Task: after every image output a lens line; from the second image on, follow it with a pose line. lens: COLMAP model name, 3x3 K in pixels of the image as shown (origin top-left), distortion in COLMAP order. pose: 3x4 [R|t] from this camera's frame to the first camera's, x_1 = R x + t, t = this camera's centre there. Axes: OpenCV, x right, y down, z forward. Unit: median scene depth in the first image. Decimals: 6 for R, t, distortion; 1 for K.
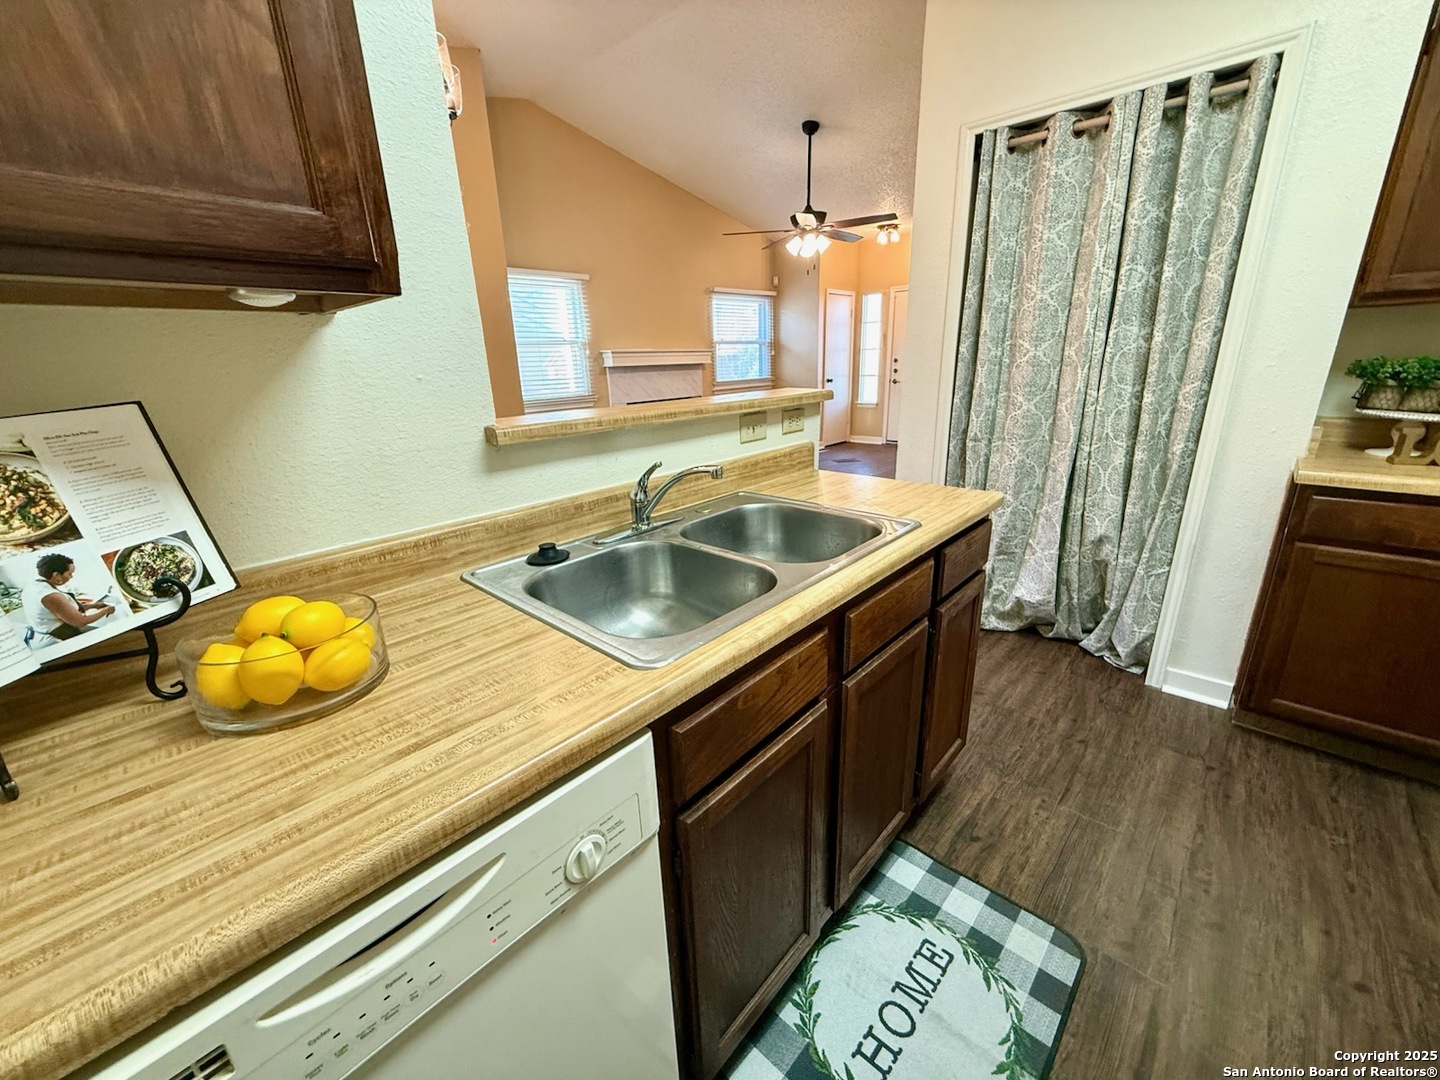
lens RADIAL K [[575.4, 0, 715.4], [0, 575.4, 534.5], [0, 0, 1]] dist [-0.003346, -0.000145]
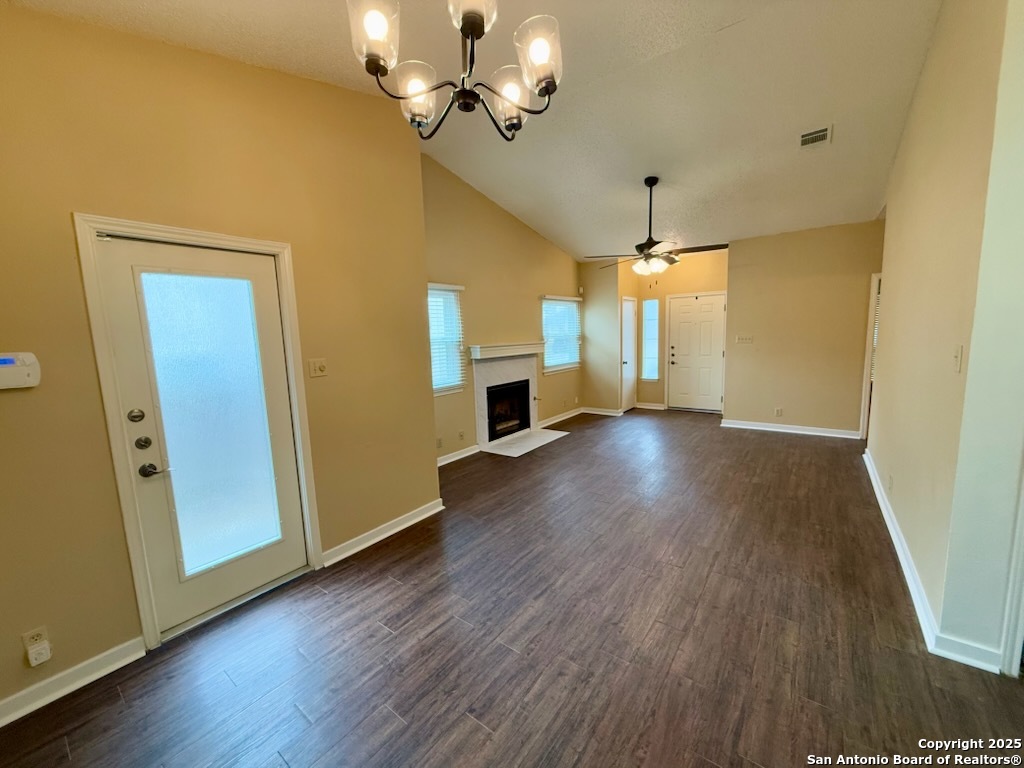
lens RADIAL K [[409.0, 0, 506.8], [0, 409.0, 384.0], [0, 0, 1]] dist [-0.001451, -0.000356]
pose [[0.995984, -0.014418, 0.088359, -0.165408], [0.029937, 0.983769, -0.176926, -0.072736], [-0.084374, 0.178861, 0.980250, 0.140331]]
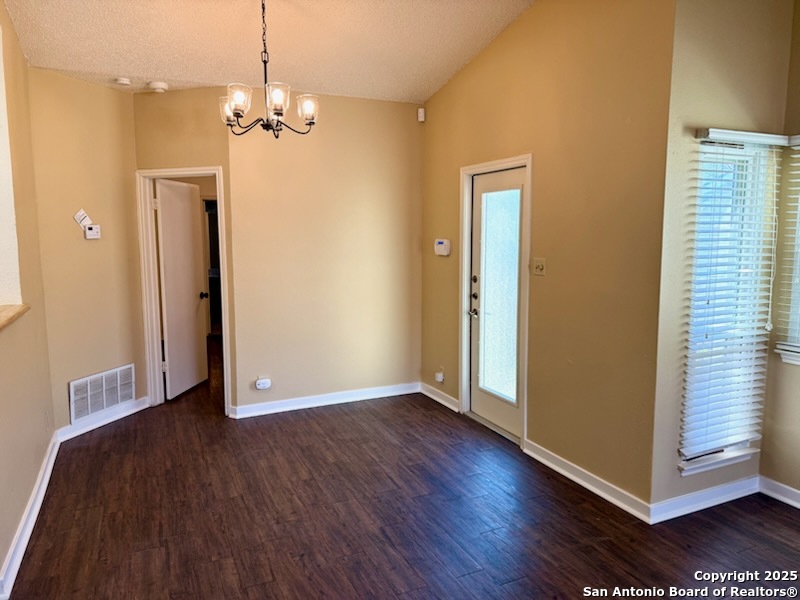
lens RADIAL K [[563.1, 0, 395.9], [0, 563.1, 294.5], [0, 0, 1]] dist [0.003686, -0.016995]
pose [[-0.391194, 0.138492, -0.909828, 0.237697], [-0.258579, 0.932247, 0.253085, -0.232965], [0.883235, 0.334268, -0.328878, 0.579034]]
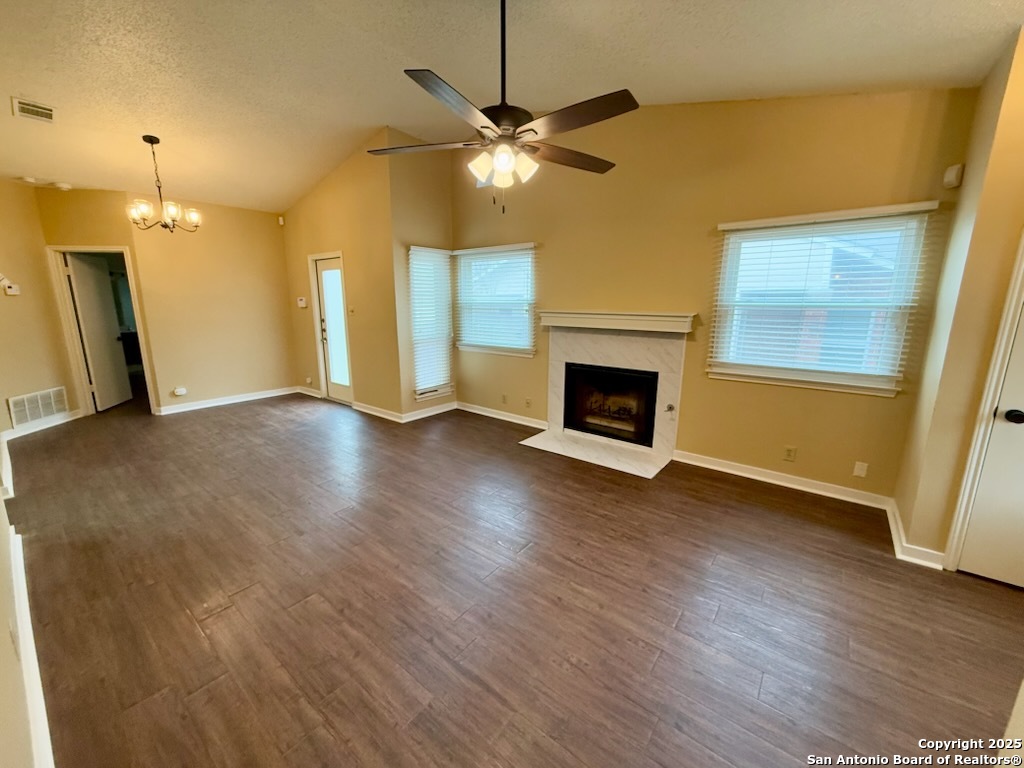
lens RADIAL K [[409.0, 0, 509.5], [0, 409.0, 383.5], [0, 0, 1]] dist [-0.001451, -0.000356]
pose [[0.063067, 0.228148, -0.971582, 0.472068], [-0.299726, 0.932909, 0.199611, -0.270024], [0.951939, 0.278619, 0.127218, 0.732876]]
